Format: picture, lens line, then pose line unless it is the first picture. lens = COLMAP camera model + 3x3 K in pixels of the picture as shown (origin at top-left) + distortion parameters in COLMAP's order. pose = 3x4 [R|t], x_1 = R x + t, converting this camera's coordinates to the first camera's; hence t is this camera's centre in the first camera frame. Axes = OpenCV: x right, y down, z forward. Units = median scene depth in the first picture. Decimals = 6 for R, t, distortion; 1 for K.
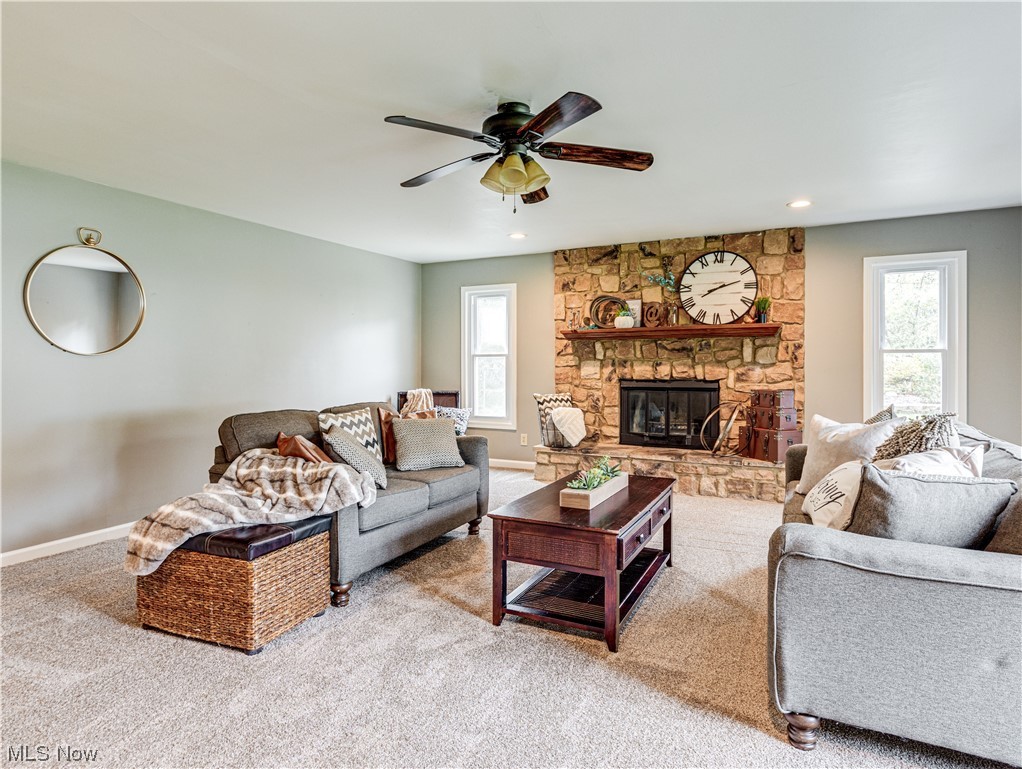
lens RADIAL K [[581.3, 0, 514.5], [0, 581.3, 367.3], [0, 0, 1]] dist [0.005369, -0.001734]
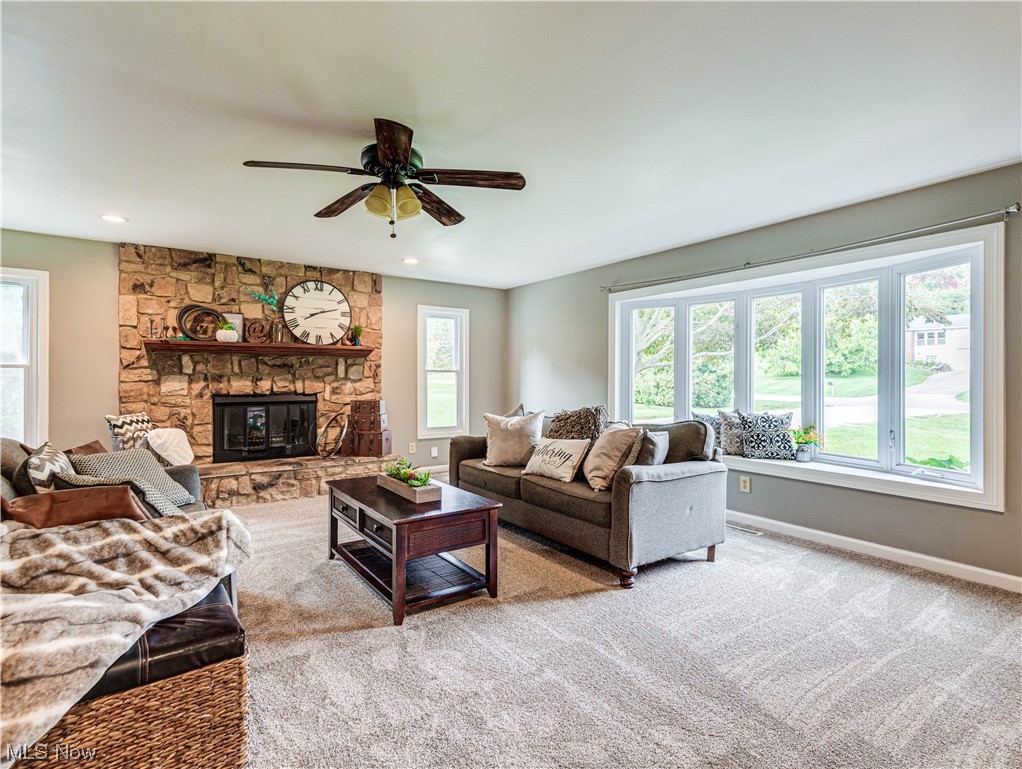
lens RADIAL K [[523.6, 0, 511.1], [0, 523.6, 381.4], [0, 0, 1]] dist [0.006631, 0.000073]
pose [[0.476876, -0.000333, 0.878971, -0.363727], [0.002751, 0.999996, -0.001114, 0.000607], [-0.878966, 0.002949, 0.476875, 0.171301]]
